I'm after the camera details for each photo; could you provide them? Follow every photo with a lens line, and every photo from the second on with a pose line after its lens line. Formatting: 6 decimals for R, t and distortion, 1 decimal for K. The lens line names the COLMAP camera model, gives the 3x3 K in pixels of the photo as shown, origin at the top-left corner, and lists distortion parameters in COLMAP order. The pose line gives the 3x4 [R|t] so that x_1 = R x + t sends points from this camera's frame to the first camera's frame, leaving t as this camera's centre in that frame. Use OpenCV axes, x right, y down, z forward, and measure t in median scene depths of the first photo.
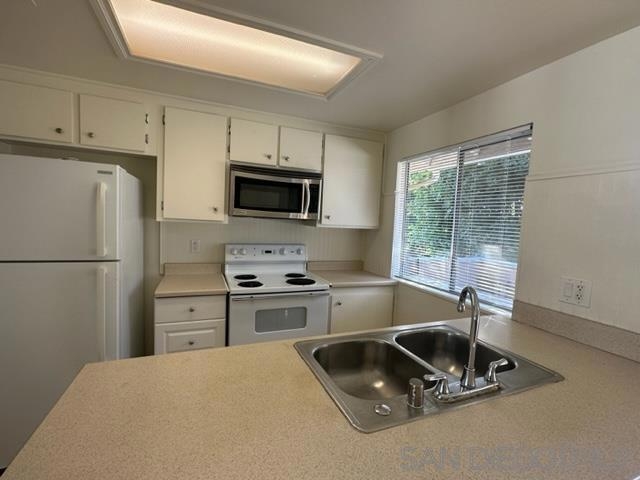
lens RADIAL K [[296.9, 0, 321.8], [0, 296.9, 243.7], [0, 0, 1]] dist [-0.003067, 0.001344]
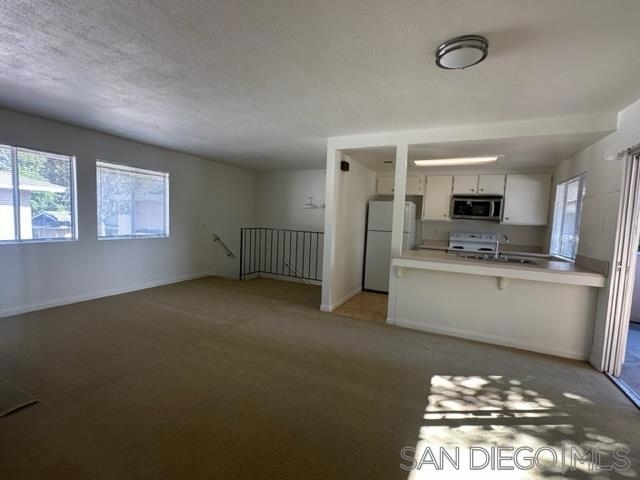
lens RADIAL K [[296.9, 0, 318.2], [0, 296.9, 239.8], [0, 0, 1]] dist [-0.003067, 0.001344]
pose [[0.675795, 0.037642, -0.736128, 0.638638], [-0.069795, 0.997476, -0.013069, 0.161873], [0.733778, 0.060210, 0.676716, -1.197332]]
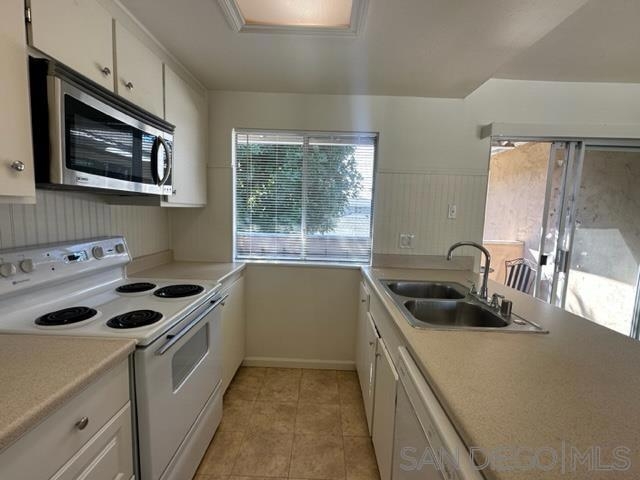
lens RADIAL K [[296.9, 0, 320.6], [0, 296.9, 240.1], [0, 0, 1]] dist [-0.003067, 0.001344]
pose [[0.386643, -0.128509, 0.913232, -0.530108], [0.058656, 0.991666, 0.114712, -0.039744], [-0.920362, 0.009214, 0.390958, 0.454026]]
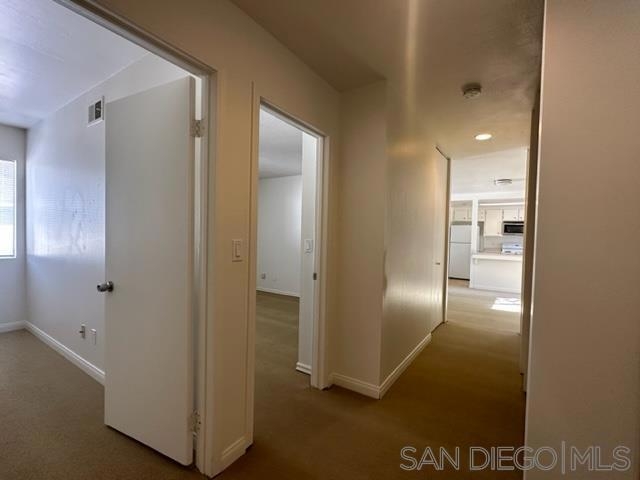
lens RADIAL K [[296.9, 0, 321.6], [0, 296.9, 243.6], [0, 0, 1]] dist [-0.003067, 0.001344]
pose [[0.573030, -0.007433, -0.819501, 1.415200], [-0.069531, 0.995913, -0.057652, 0.385242], [0.816579, 0.090017, 0.570171, -2.935659]]
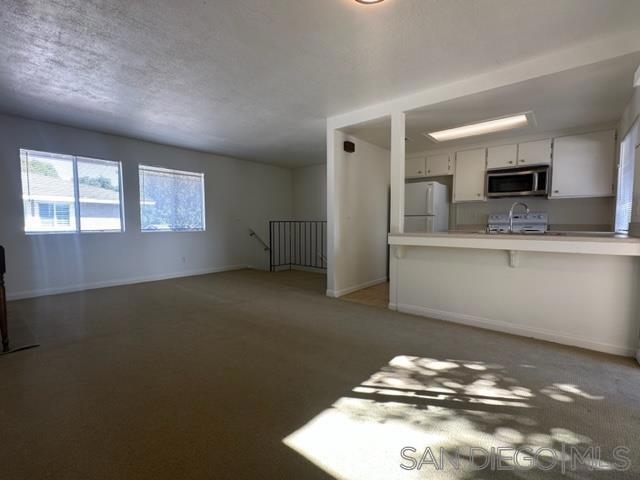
lens RADIAL K [[296.9, 0, 318.8], [0, 296.9, 241.6], [0, 0, 1]] dist [-0.003067, 0.001344]
pose [[0.468360, 0.008906, -0.883493, 0.860284], [-0.049043, 0.998670, -0.015931, 0.271334], [0.882176, 0.050791, 0.468174, -0.836948]]
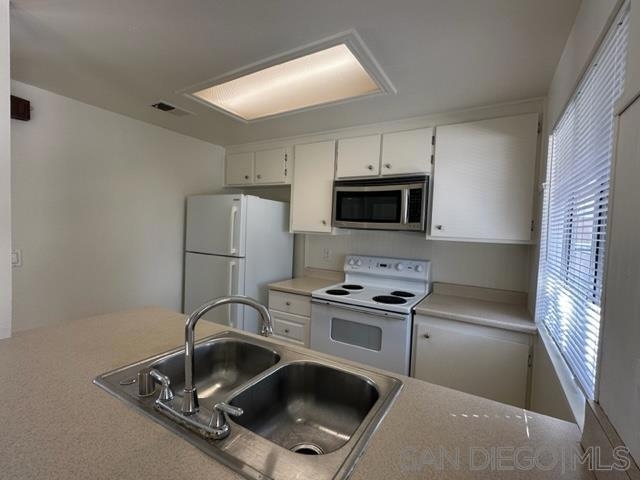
lens RADIAL K [[296.9, 0, 316.9], [0, 296.9, 241.6], [0, 0, 1]] dist [-0.003067, 0.001344]
pose [[0.605219, 0.010122, -0.795995, 0.497812], [-0.071483, 0.996571, -0.041678, 0.007087], [0.792843, 0.082124, 0.603867, 0.276181]]
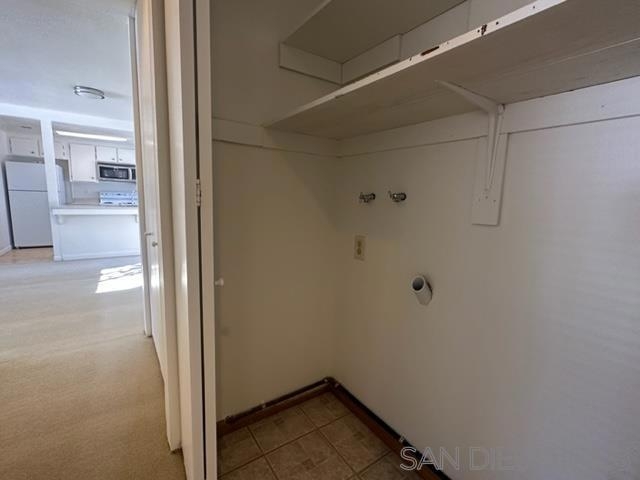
lens RADIAL K [[296.9, 0, 320.6], [0, 296.9, 242.2], [0, 0, 1]] dist [-0.003067, 0.001344]
pose [[0.975512, -0.044918, 0.215311, 1.094754], [0.028380, 0.996447, 0.079296, 0.324082], [-0.218107, -0.071244, 0.973321, -2.217433]]
